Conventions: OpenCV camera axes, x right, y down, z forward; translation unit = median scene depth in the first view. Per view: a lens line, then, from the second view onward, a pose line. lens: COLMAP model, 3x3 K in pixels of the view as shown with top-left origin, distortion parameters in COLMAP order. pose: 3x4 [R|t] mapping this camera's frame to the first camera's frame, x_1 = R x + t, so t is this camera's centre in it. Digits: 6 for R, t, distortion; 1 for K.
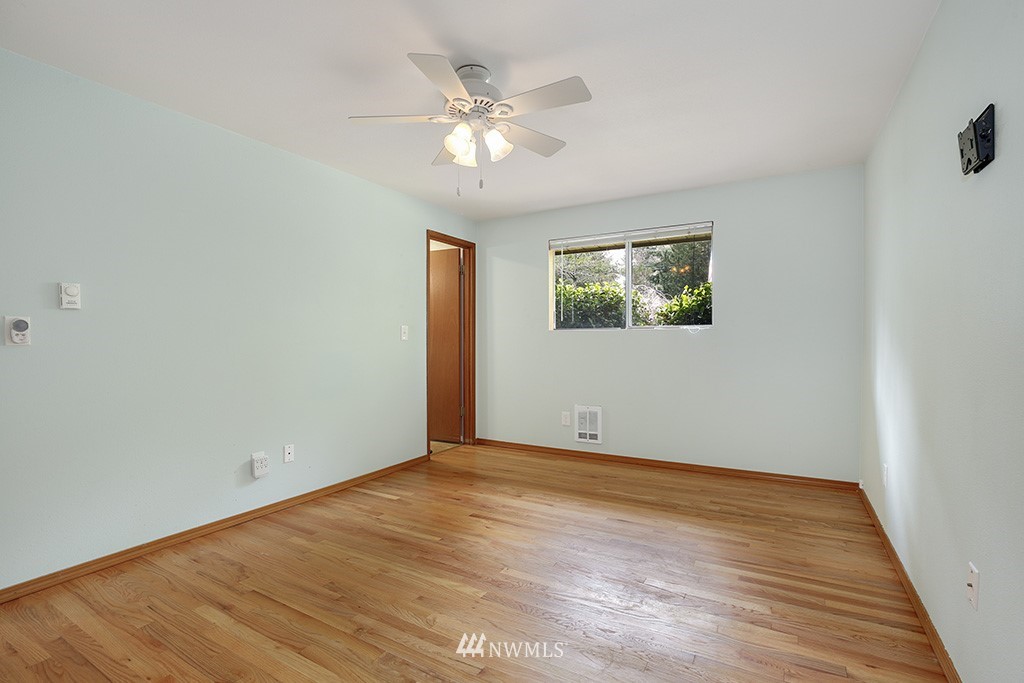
lens RADIAL K [[469.3, 0, 514.4], [0, 469.3, 348.2], [0, 0, 1]] dist [-0.011949, 0.000069]
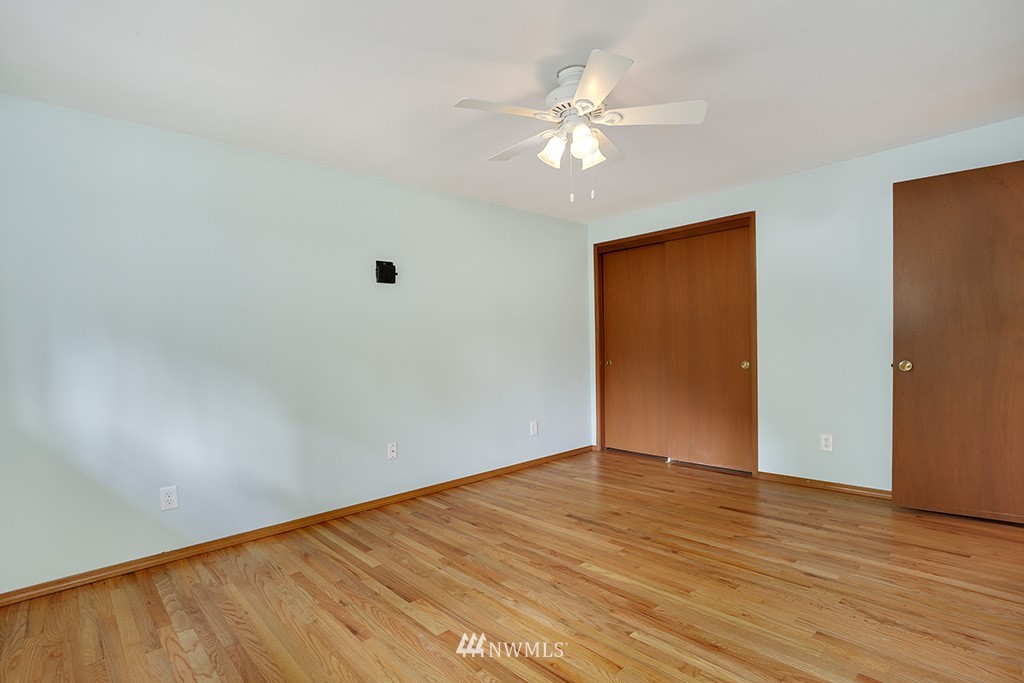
lens RADIAL K [[469.3, 0, 514.4], [0, 469.3, 348.2], [0, 0, 1]] dist [-0.011949, 0.000069]
pose [[-0.954137, 0.027601, 0.298096, -0.195979], [0.036452, 0.999043, 0.024173, -0.037752], [-0.297144, 0.033931, -0.954230, 1.572695]]
